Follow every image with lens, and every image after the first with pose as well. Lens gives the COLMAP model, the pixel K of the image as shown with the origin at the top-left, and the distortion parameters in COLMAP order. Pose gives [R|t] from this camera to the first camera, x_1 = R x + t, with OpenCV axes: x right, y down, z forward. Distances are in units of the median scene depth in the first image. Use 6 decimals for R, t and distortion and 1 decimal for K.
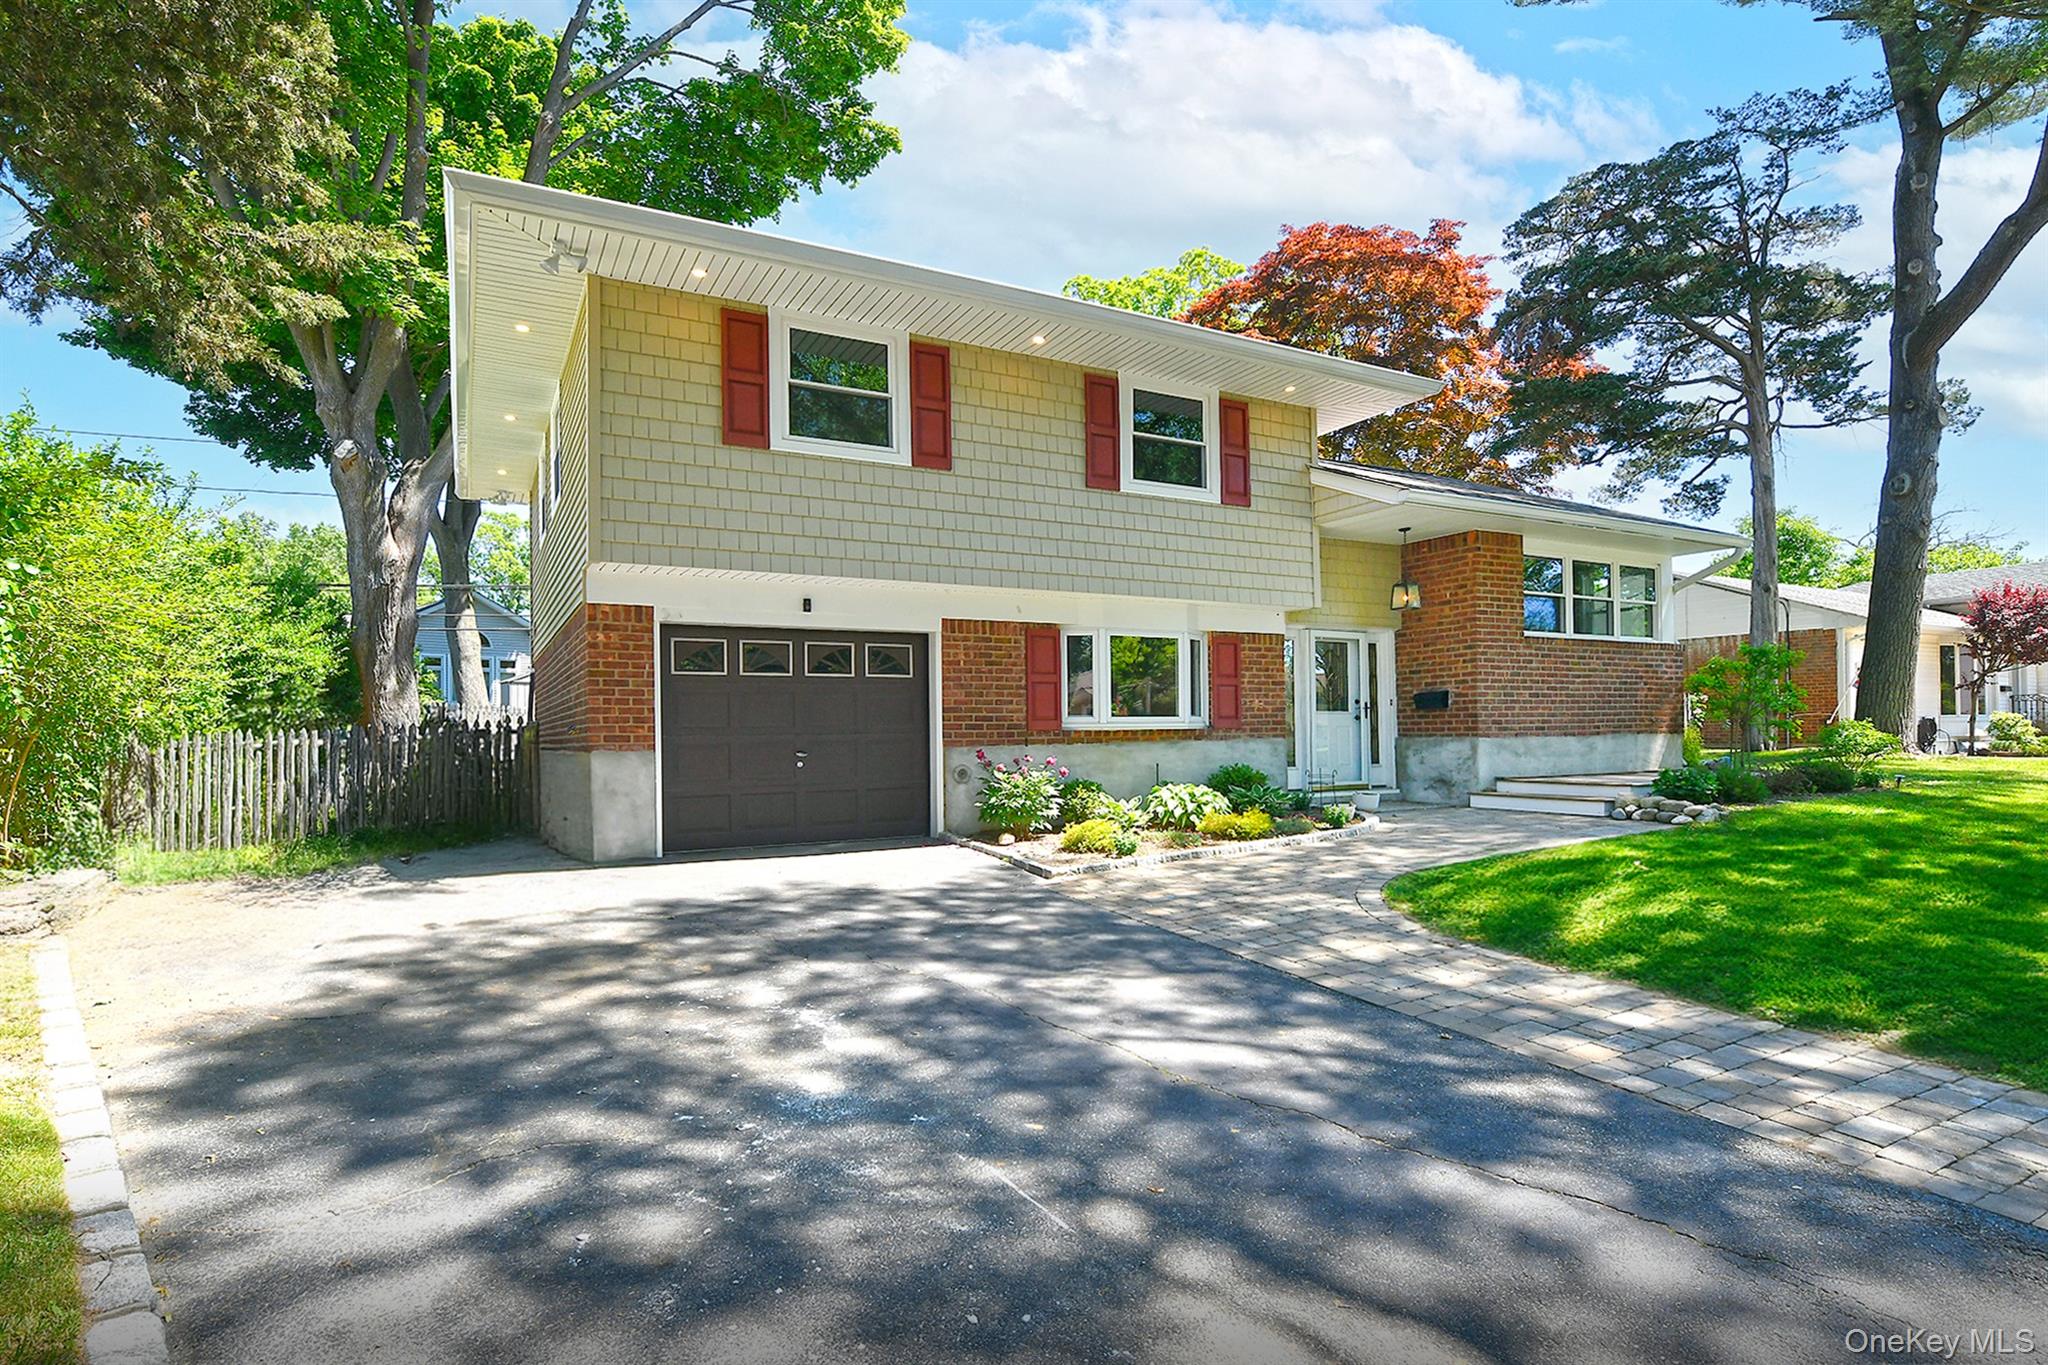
lens RADIAL K [[1143.7, 0, 1024.0], [0, 1143.7, 682.5], [0, 0, 1]] dist [0.016982, 0.000043]
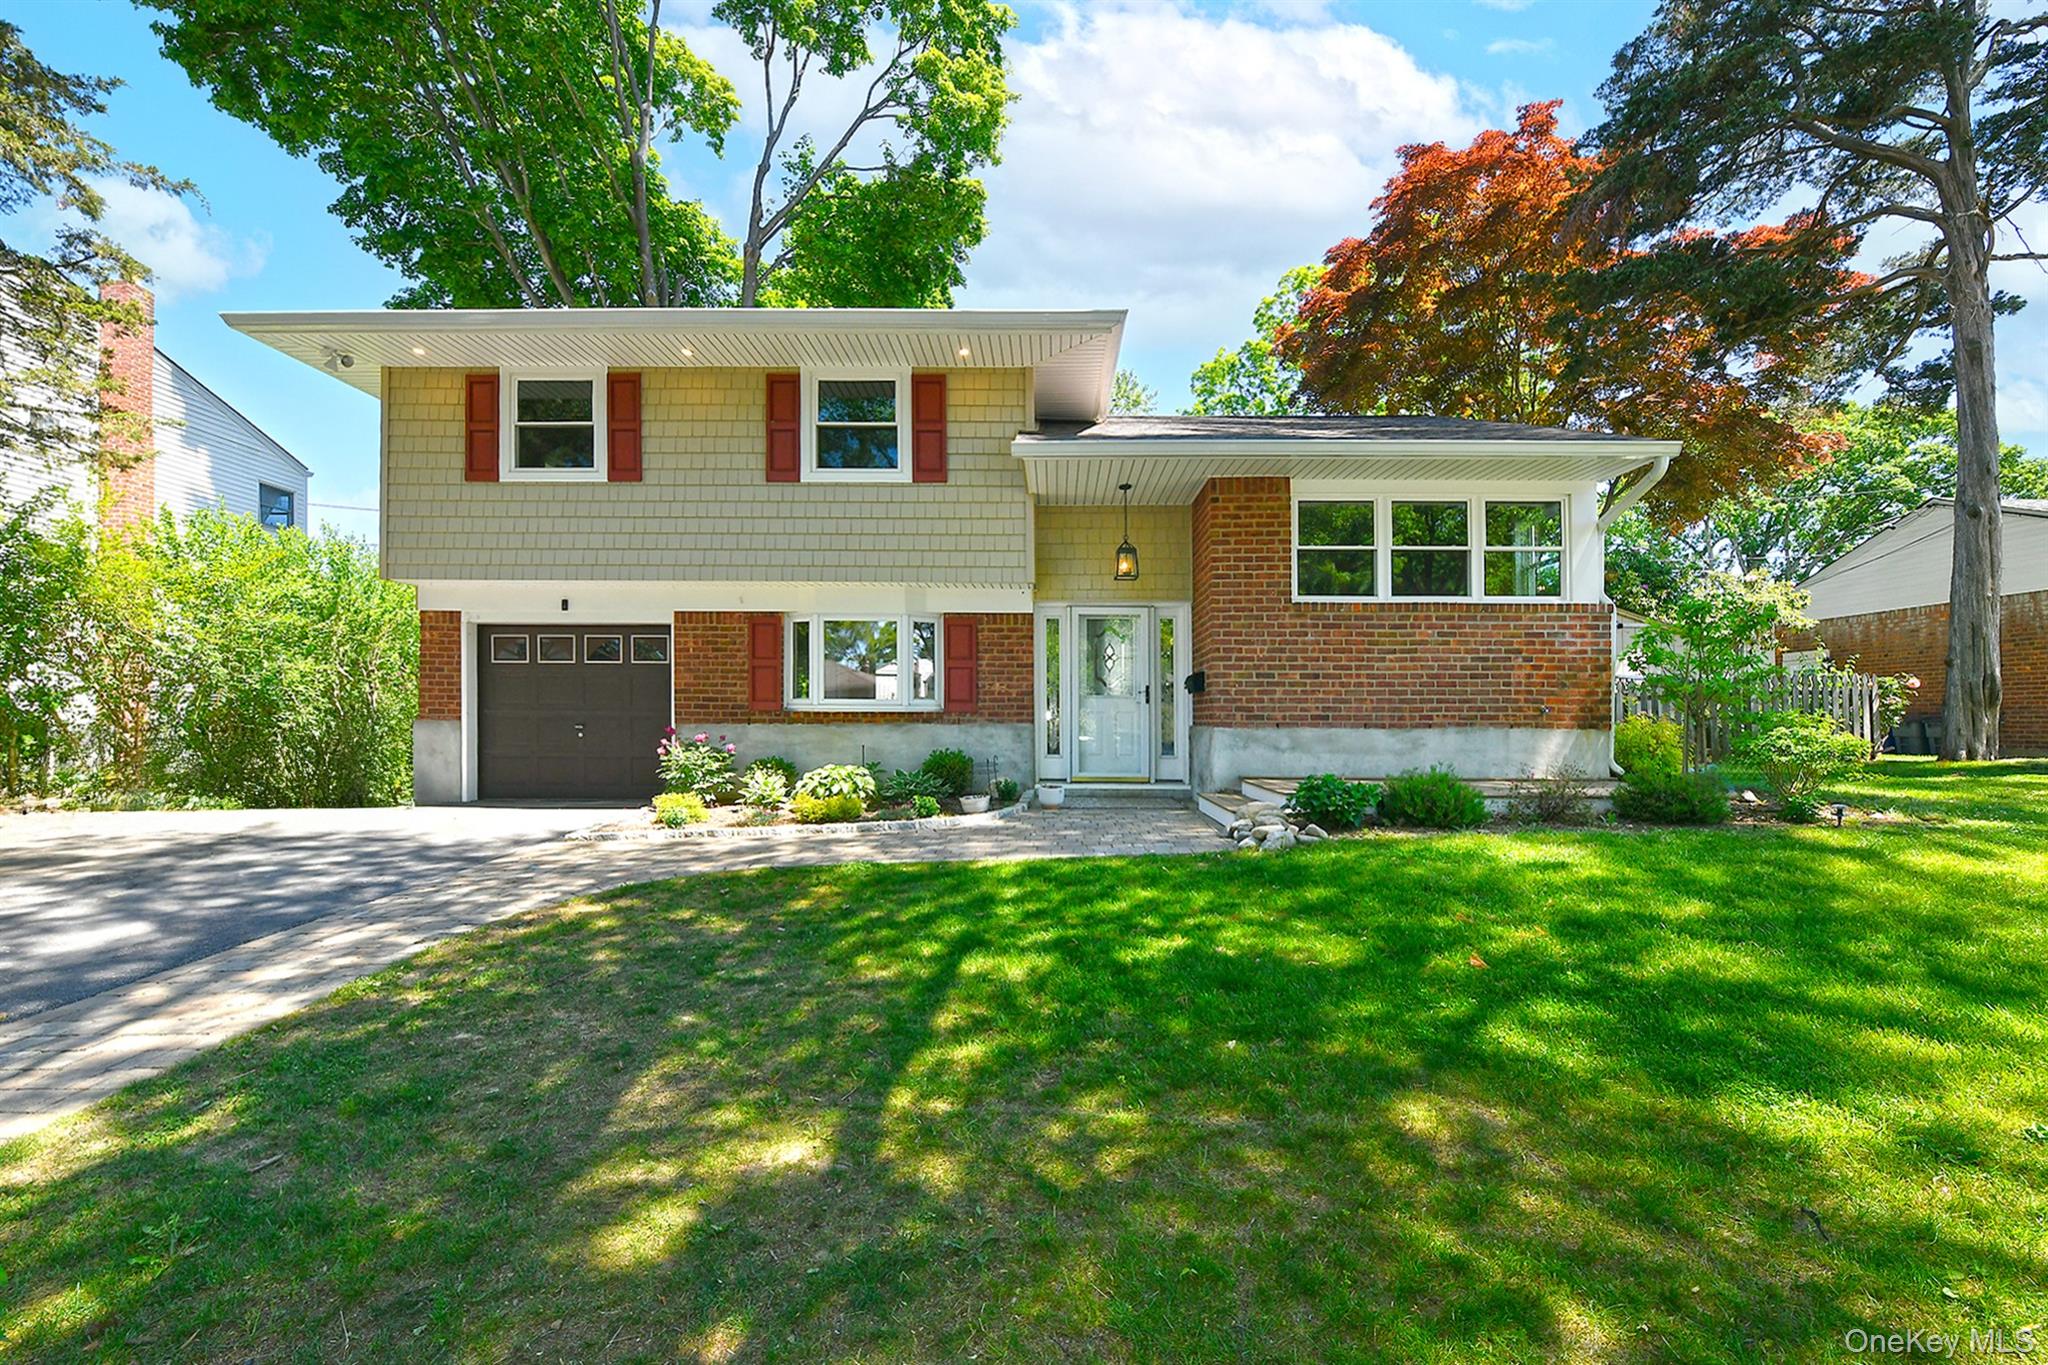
lens RADIAL K [[909.1, 0, 1022.6], [0, 909.1, 690.3], [0, 0, 1]] dist [0.001355, 0.009097]
pose [[0.848036, 0.002111, -0.529935, 0.680590], [0.006620, 0.999872, 0.014577, 0.011412], [0.529898, -0.015870, 0.847913, 0.395664]]
